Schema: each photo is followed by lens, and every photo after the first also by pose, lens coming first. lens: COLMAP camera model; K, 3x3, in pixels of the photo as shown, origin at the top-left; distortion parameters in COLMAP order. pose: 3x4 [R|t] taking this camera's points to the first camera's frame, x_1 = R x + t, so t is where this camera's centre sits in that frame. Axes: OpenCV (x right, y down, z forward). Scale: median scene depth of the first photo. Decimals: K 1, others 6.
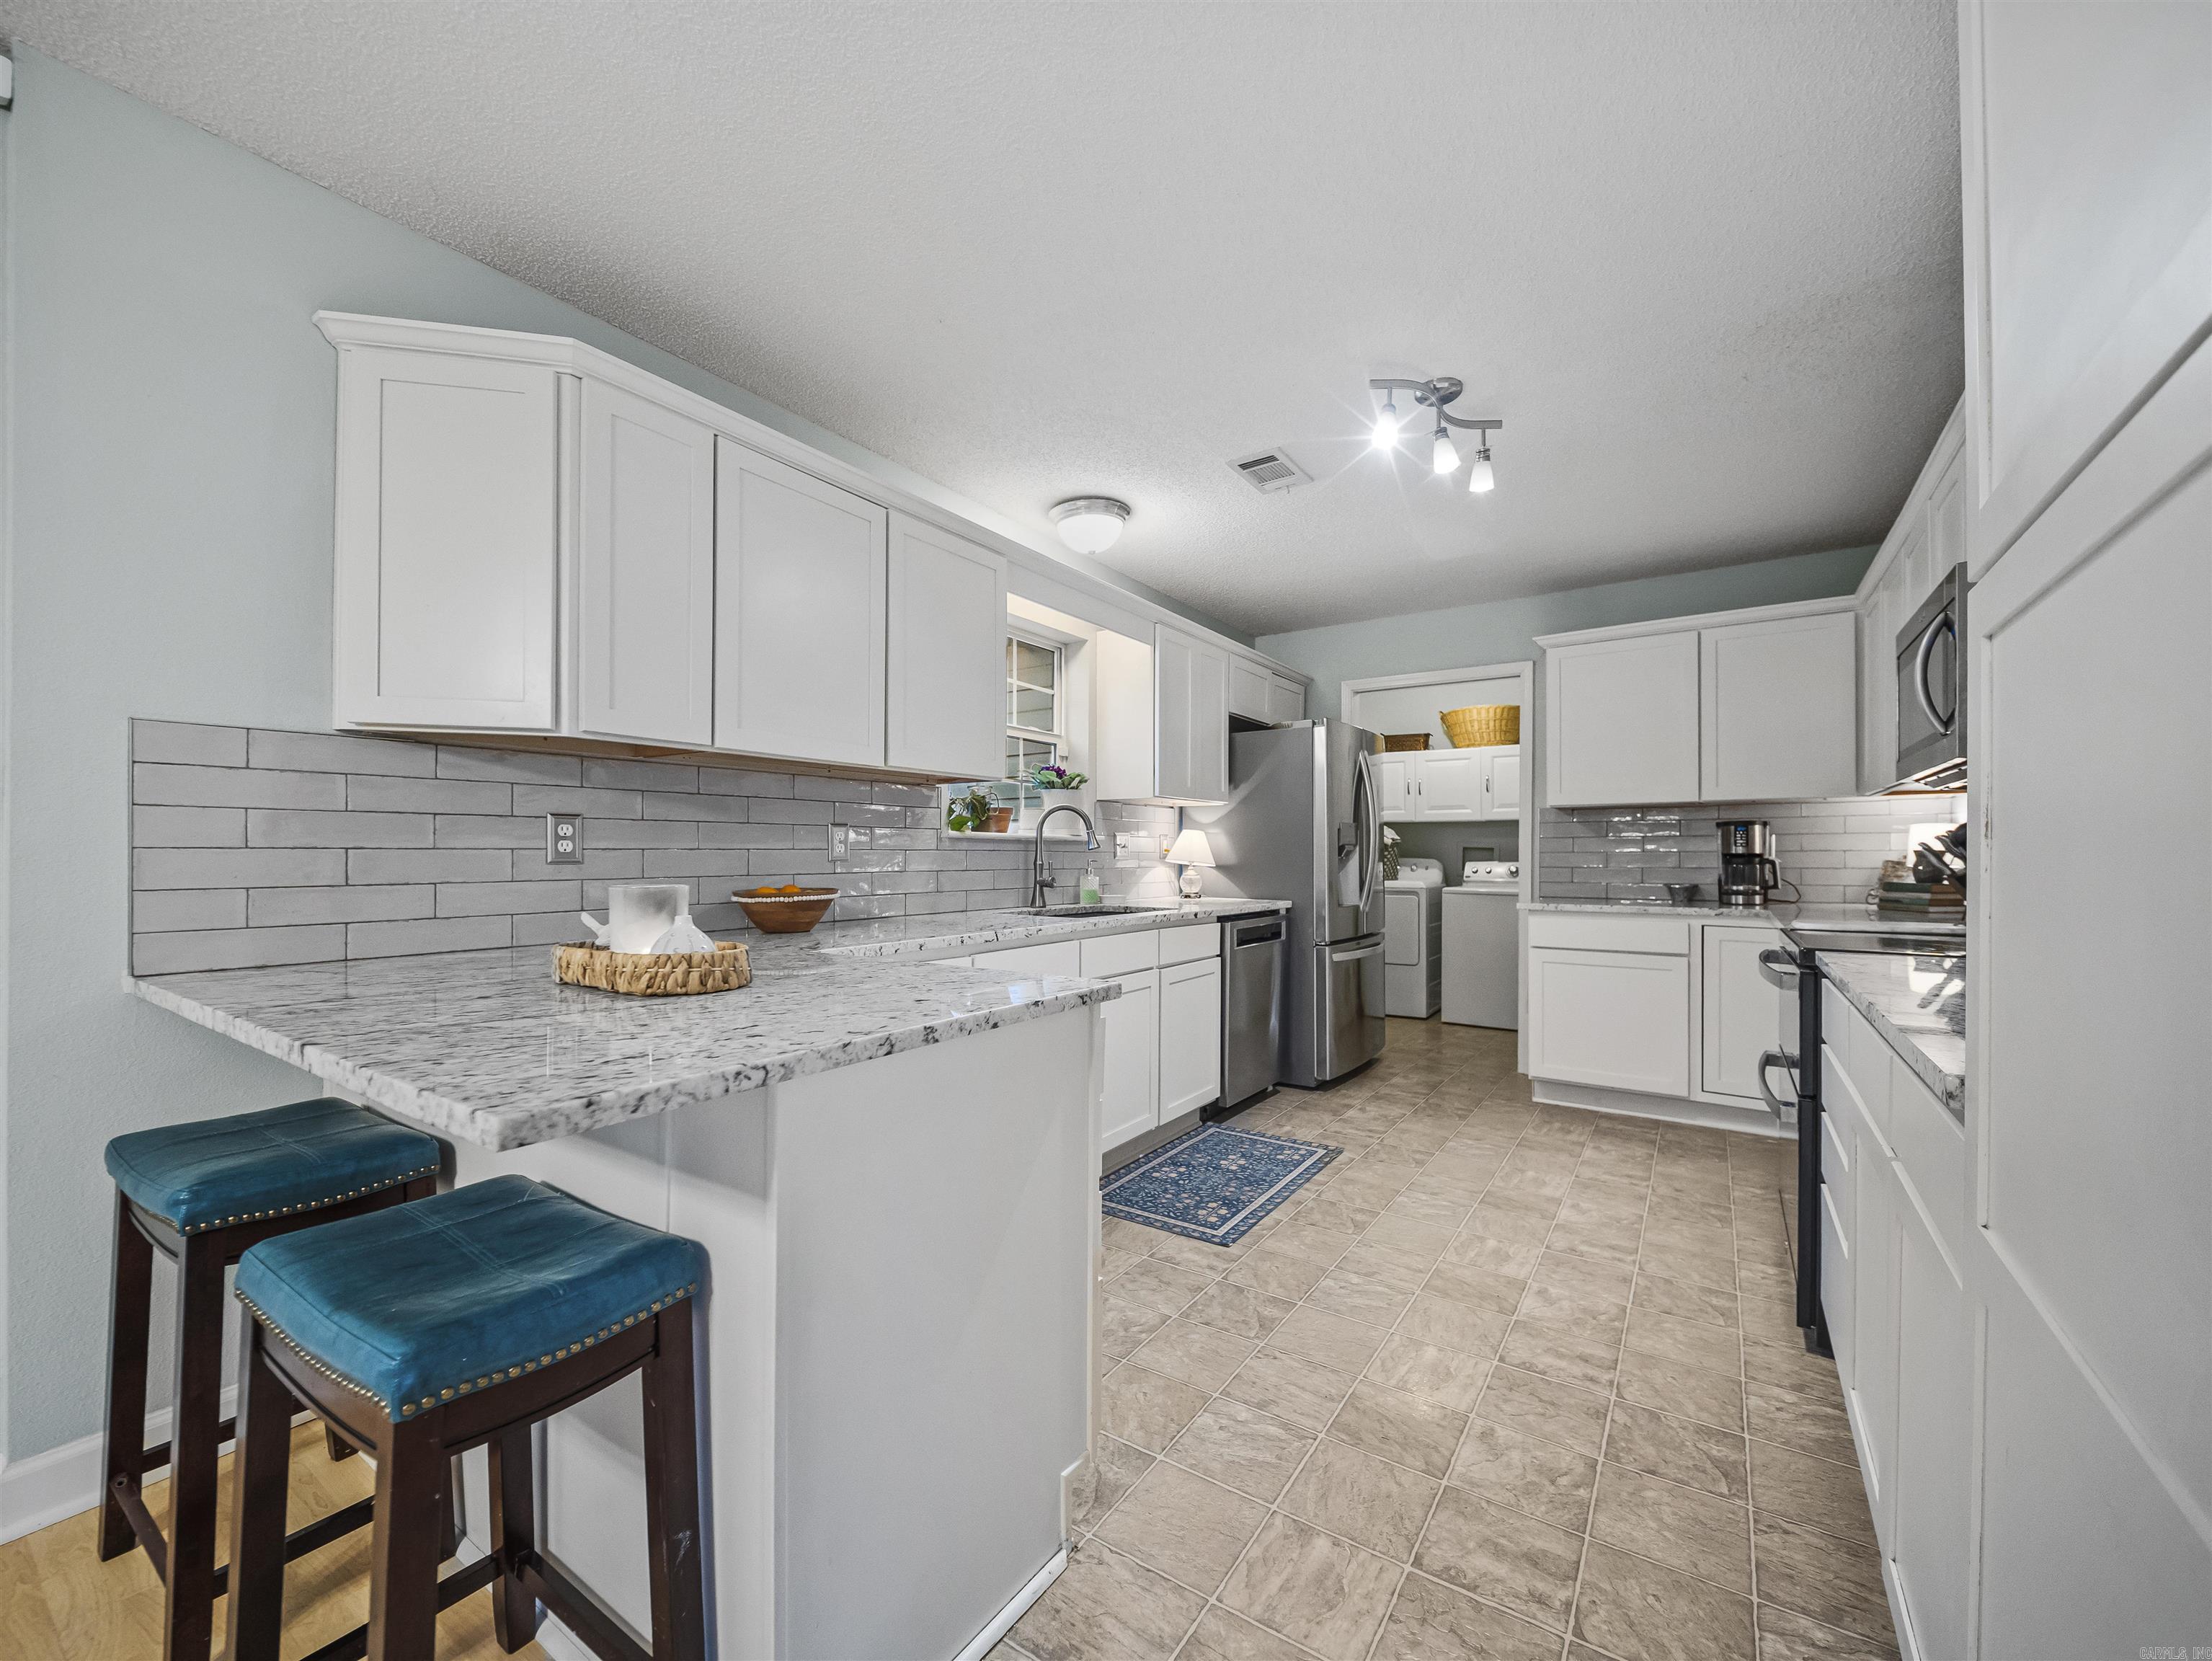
lens RADIAL K [[880.3, 0, 1120.4], [0, 880.3, 852.7], [0, 0, 1]] dist [0.007236, -0.006387]
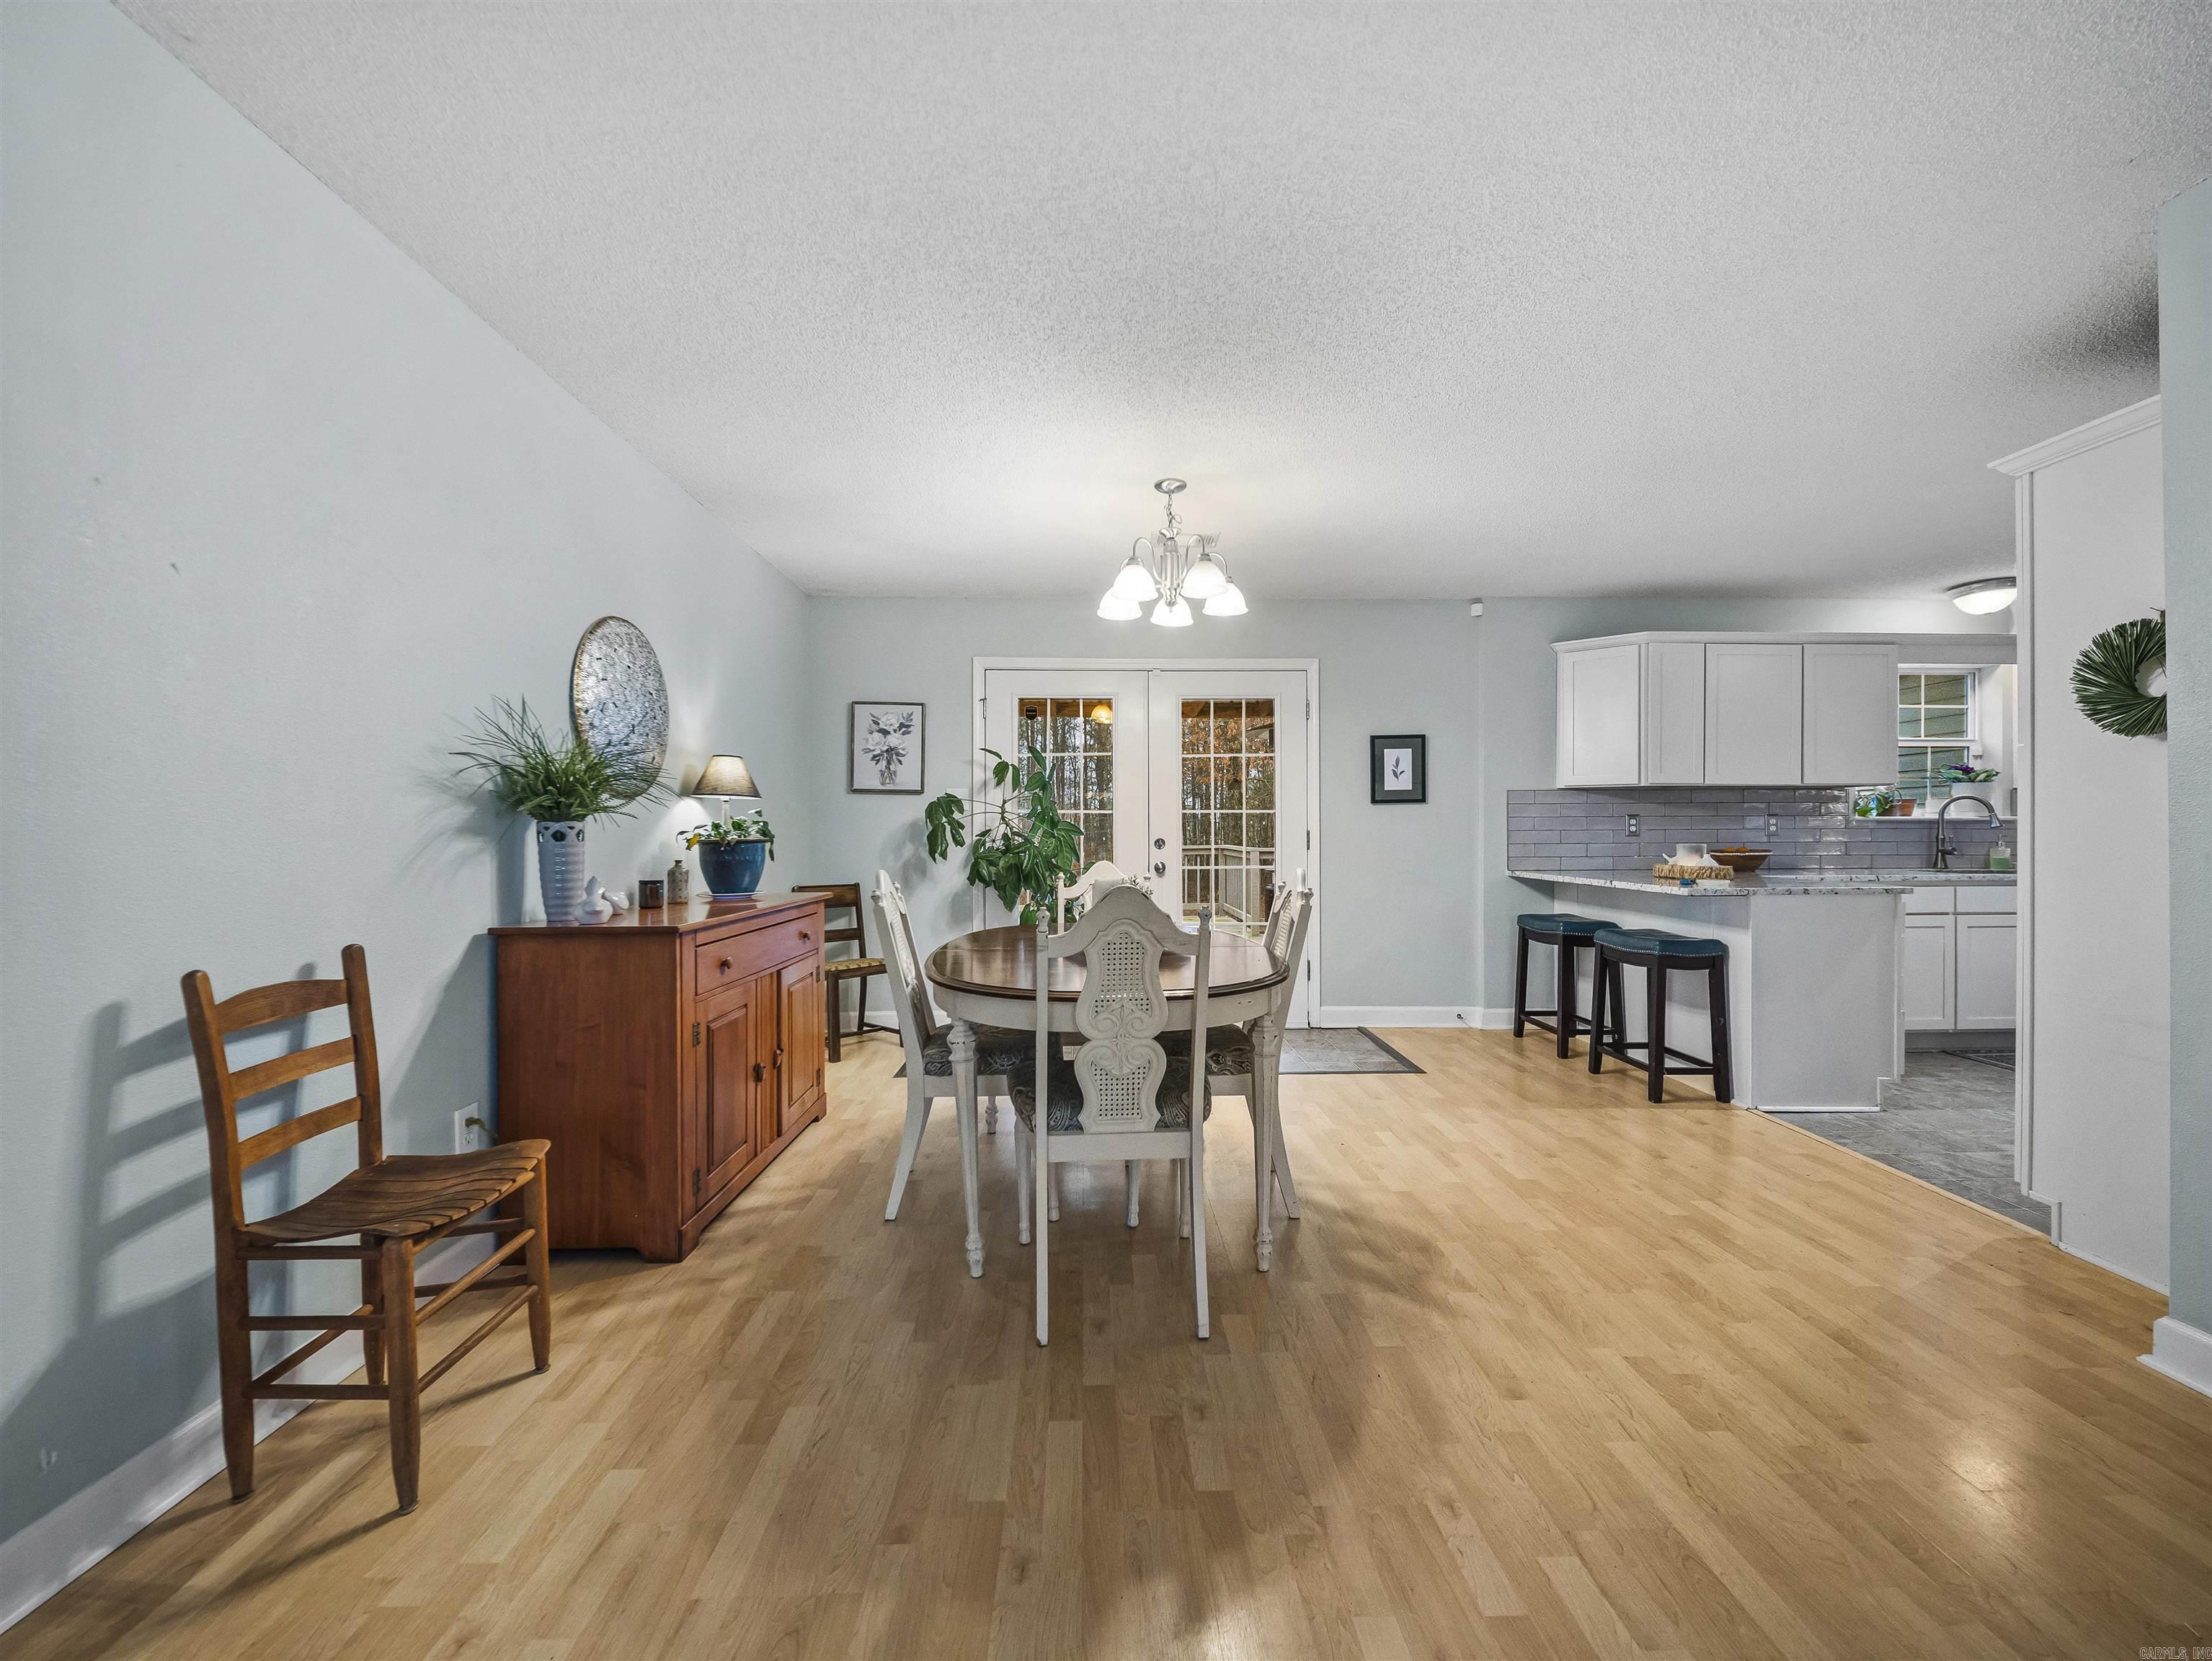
lens RADIAL K [[880.3, 0, 1105.0], [0, 880.3, 819.1], [0, 0, 1]] dist [0.007236, -0.006387]
pose [[0.574401, -0.010301, -0.818509, 0.311414], [0.005039, 0.999946, -0.009049, -0.011873], [0.818558, 0.001073, 0.574423, -0.960112]]
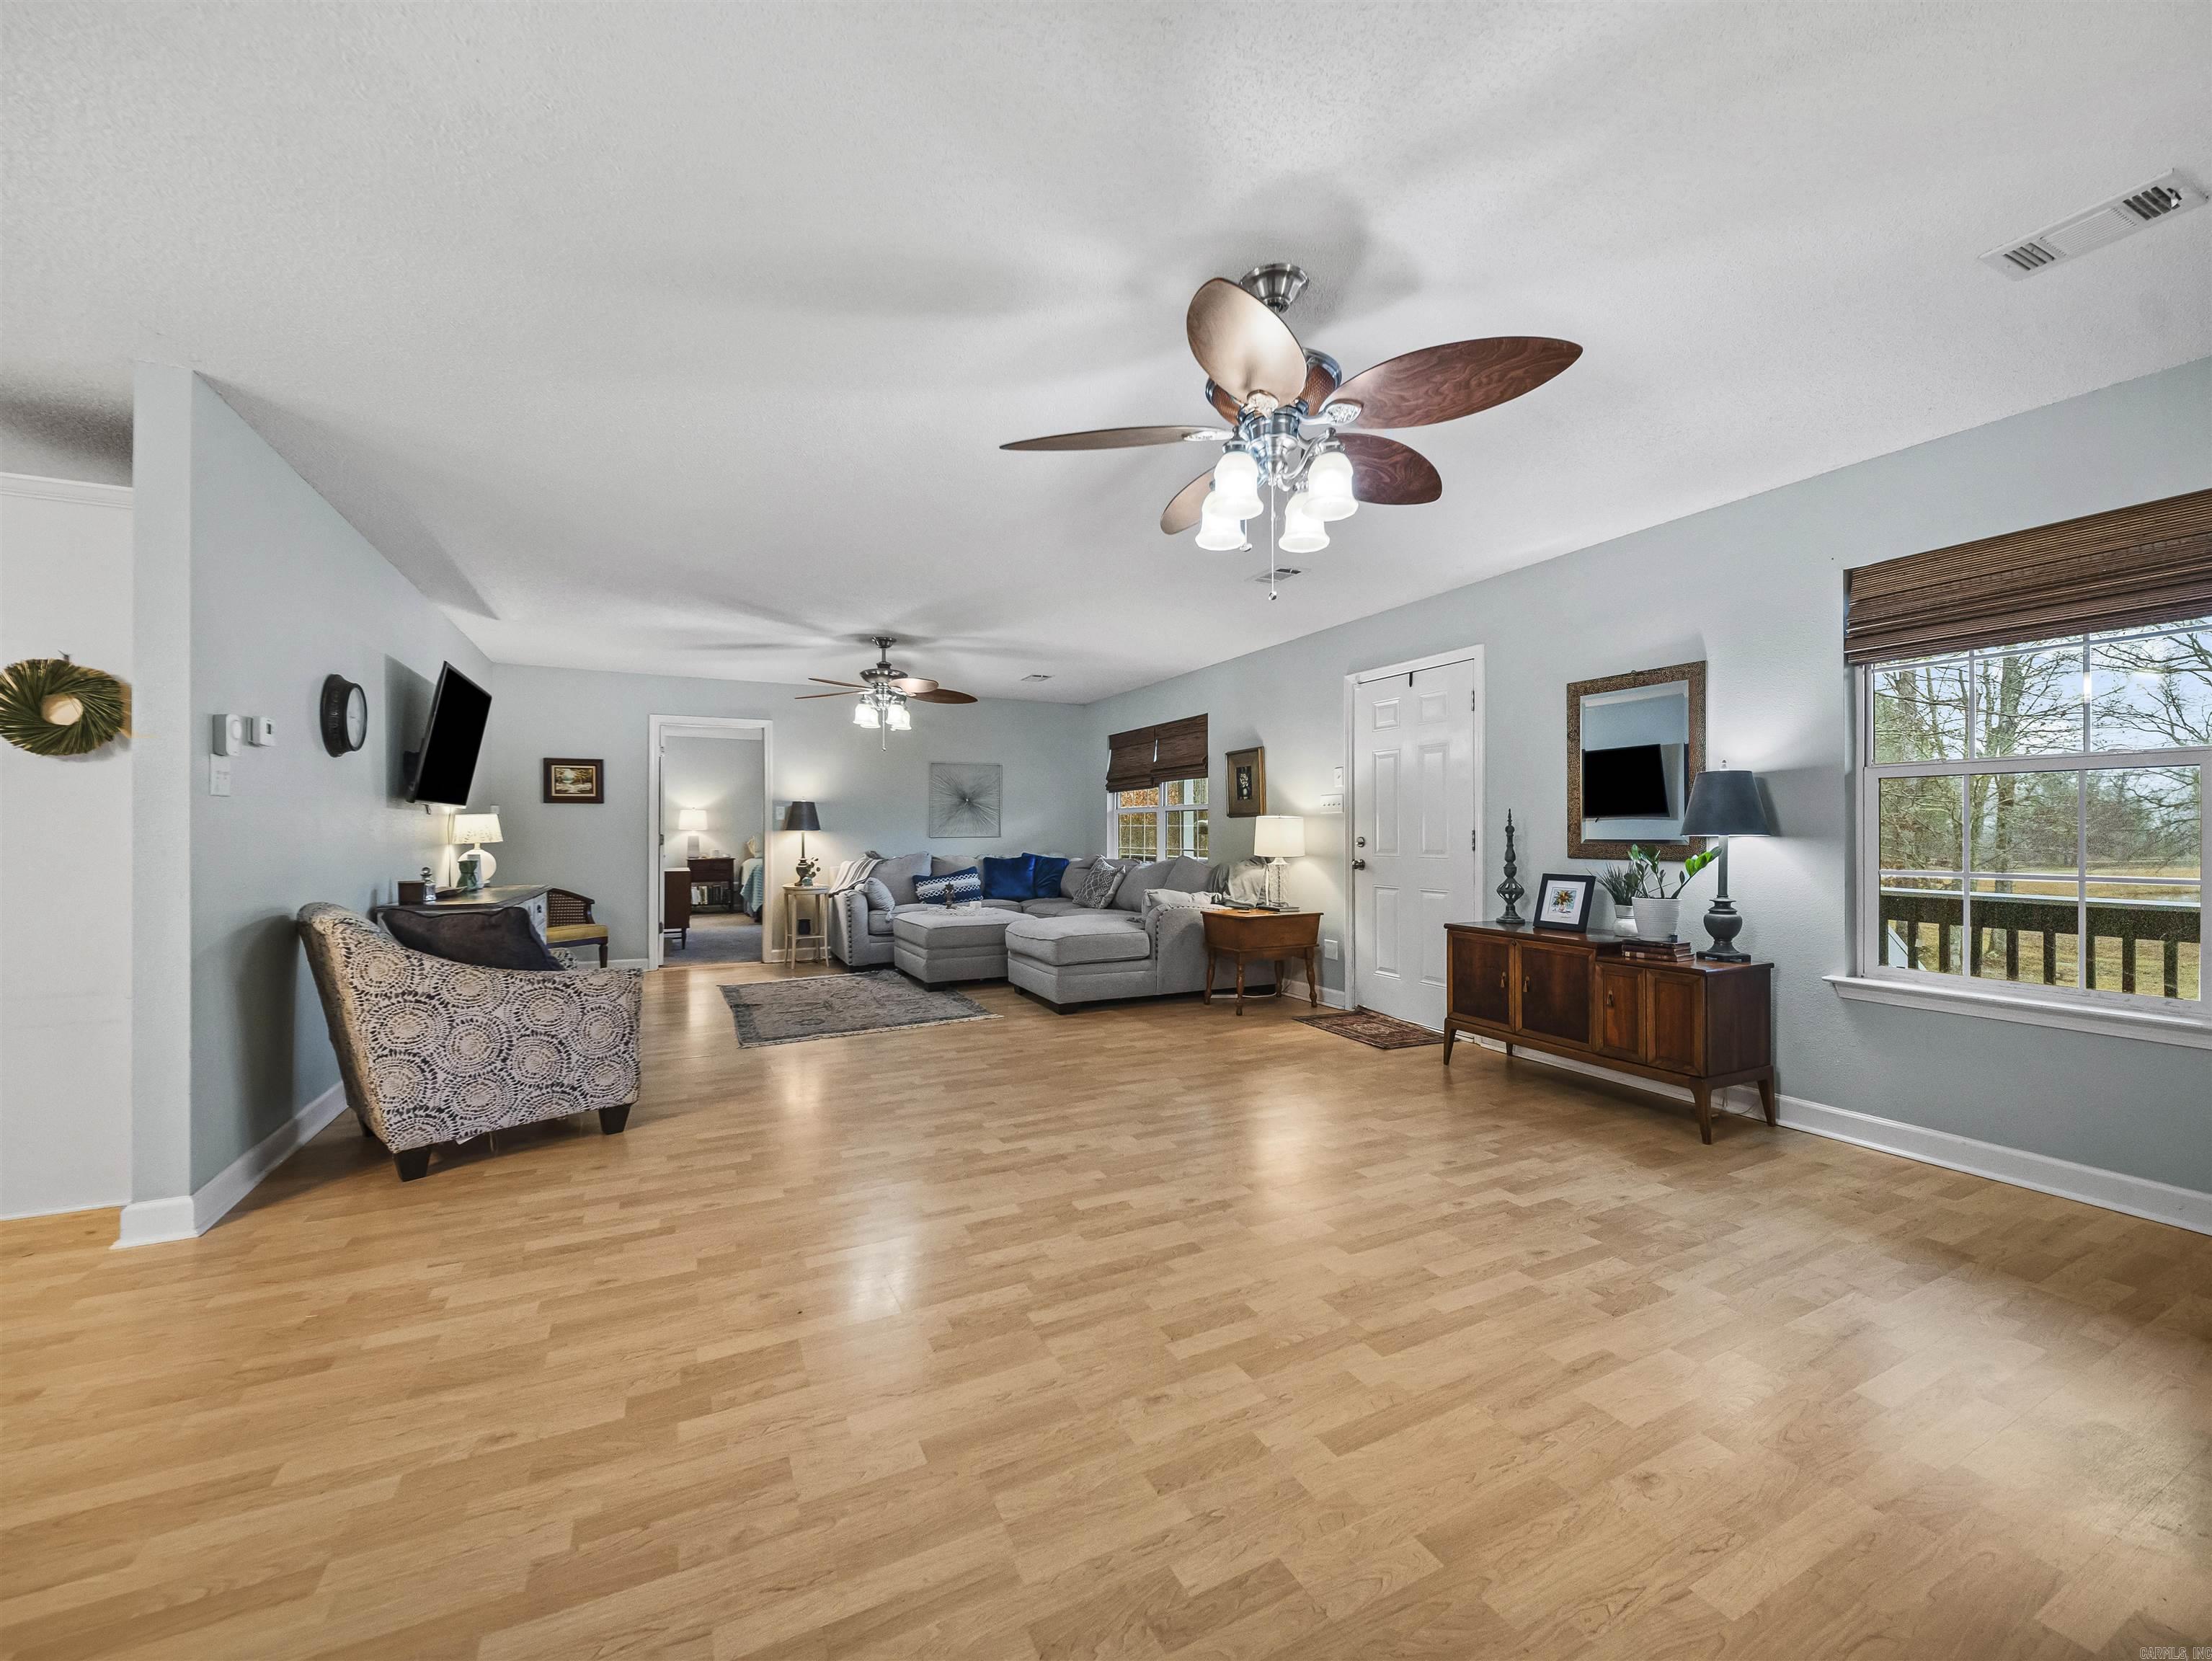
lens RADIAL K [[880.3, 0, 1105.5], [0, 880.3, 826.3], [0, 0, 1]] dist [0.007236, -0.006387]
pose [[0.497178, 0.008454, 0.867608, 0.013573], [-0.004313, 0.999964, -0.007271, -0.011039], [-0.867638, -0.000127, 0.497196, -1.155341]]
